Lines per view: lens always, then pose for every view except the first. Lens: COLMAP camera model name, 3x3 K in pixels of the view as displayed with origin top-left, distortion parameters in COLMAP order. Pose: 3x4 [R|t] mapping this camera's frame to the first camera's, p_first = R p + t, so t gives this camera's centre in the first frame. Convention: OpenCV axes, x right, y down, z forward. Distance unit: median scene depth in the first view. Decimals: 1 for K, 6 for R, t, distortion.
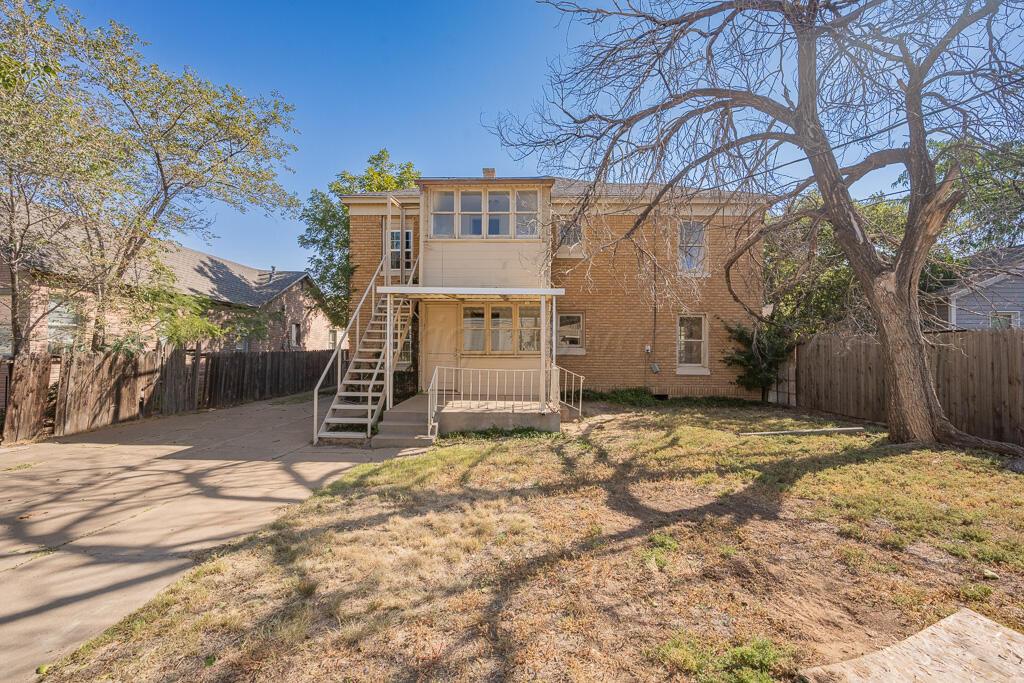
lens RADIAL K [[449.1, 0, 512.0], [0, 449.1, 341.5], [0, 0, 1]] dist [-0.000772, -0.000096]
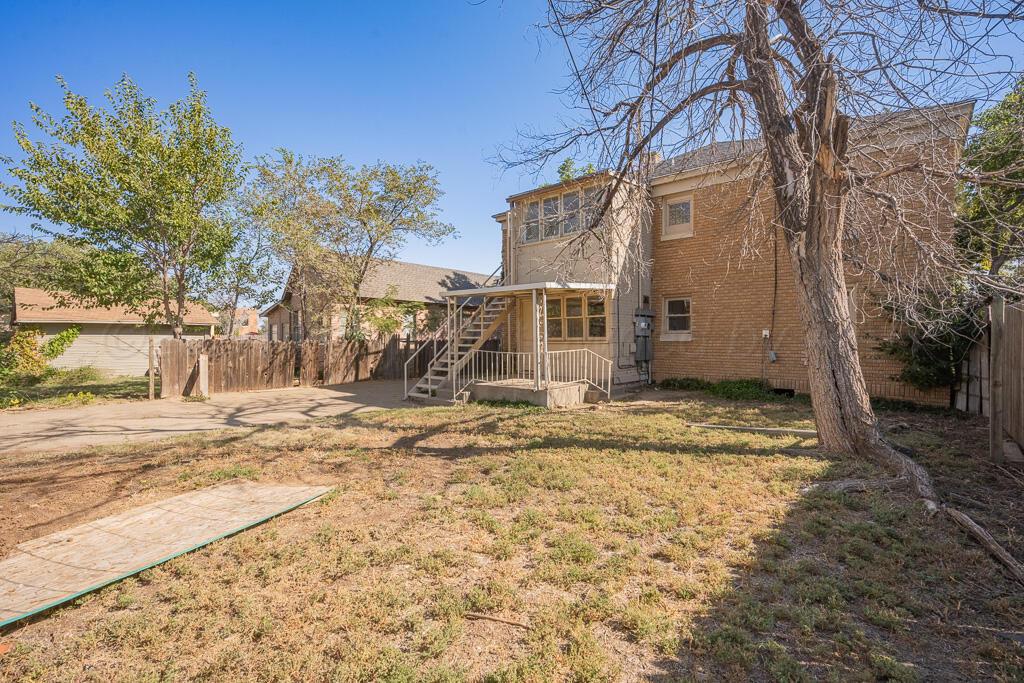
lens RADIAL K [[466.8, 0, 512.0], [0, 466.8, 341.5], [0, 0, 1]] dist [-0.000919, -0.000071]
pose [[0.762002, -0.003661, -0.647564, 0.699582], [0.018894, 0.999684, 0.016582, 0.010038], [0.647299, -0.024870, 0.761830, 0.029766]]
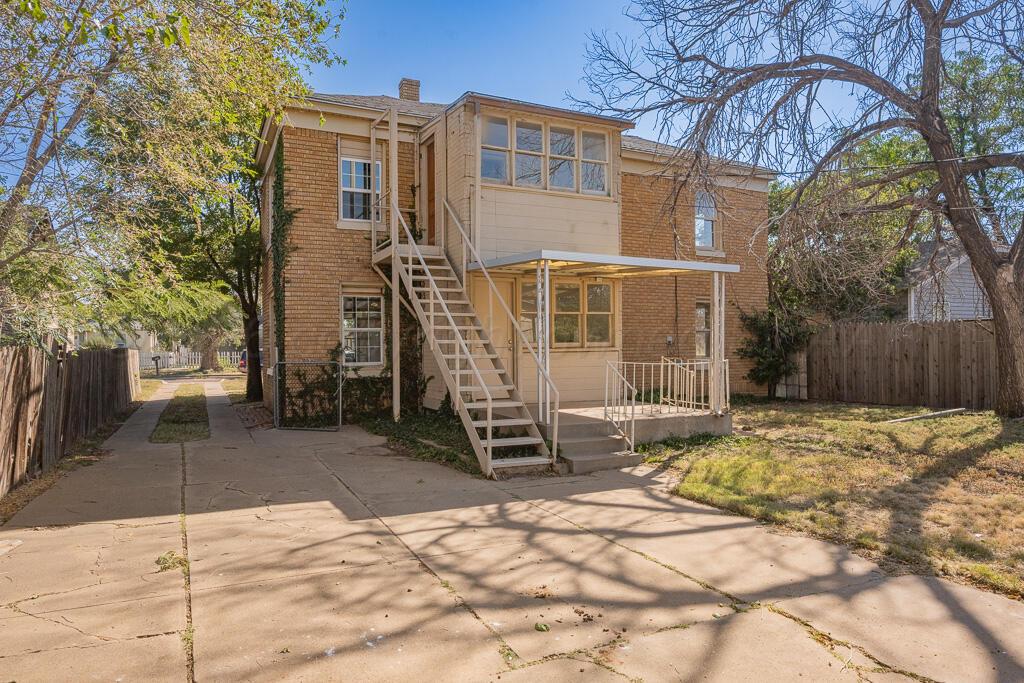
lens RADIAL K [[654.6, 0, 512.0], [0, 654.6, 341.5], [0, 0, 1]] dist [0.004084, 0.000610]
pose [[0.886374, -0.008448, 0.462893, -0.708239], [0.005719, 0.999957, 0.007298, 0.012119], [-0.462935, -0.003821, 0.886384, 0.089296]]
